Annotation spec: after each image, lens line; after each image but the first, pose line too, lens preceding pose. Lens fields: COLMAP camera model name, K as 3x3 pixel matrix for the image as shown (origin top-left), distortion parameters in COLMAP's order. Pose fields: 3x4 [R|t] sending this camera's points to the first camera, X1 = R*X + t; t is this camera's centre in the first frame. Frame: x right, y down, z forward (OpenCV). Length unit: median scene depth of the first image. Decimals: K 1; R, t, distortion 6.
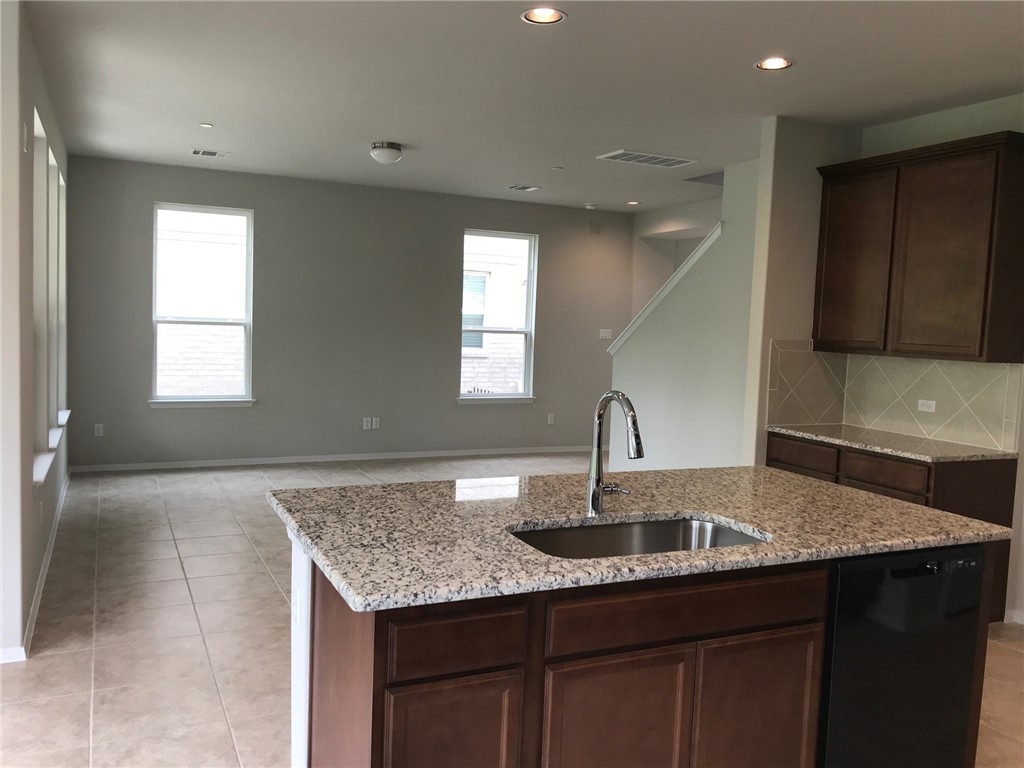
lens RADIAL K [[842.8, 0, 505.5], [0, 842.8, 382.0], [0, 0, 1]] dist [0.010976, -0.011949]
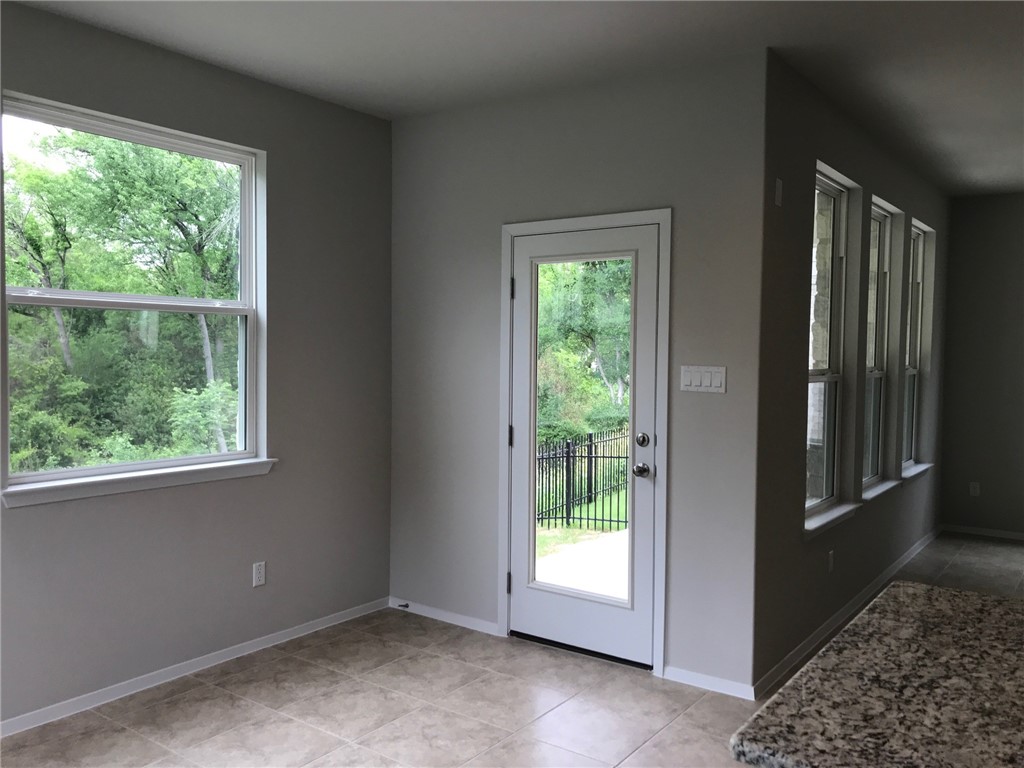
lens RADIAL K [[842.8, 0, 505.5], [0, 842.8, 382.0], [0, 0, 1]] dist [0.010976, -0.011949]
pose [[0.469012, 0.007828, -0.883157, 0.305644], [-0.062344, 0.997760, -0.024264, -0.016749], [0.880989, 0.066440, 0.468449, 0.382006]]
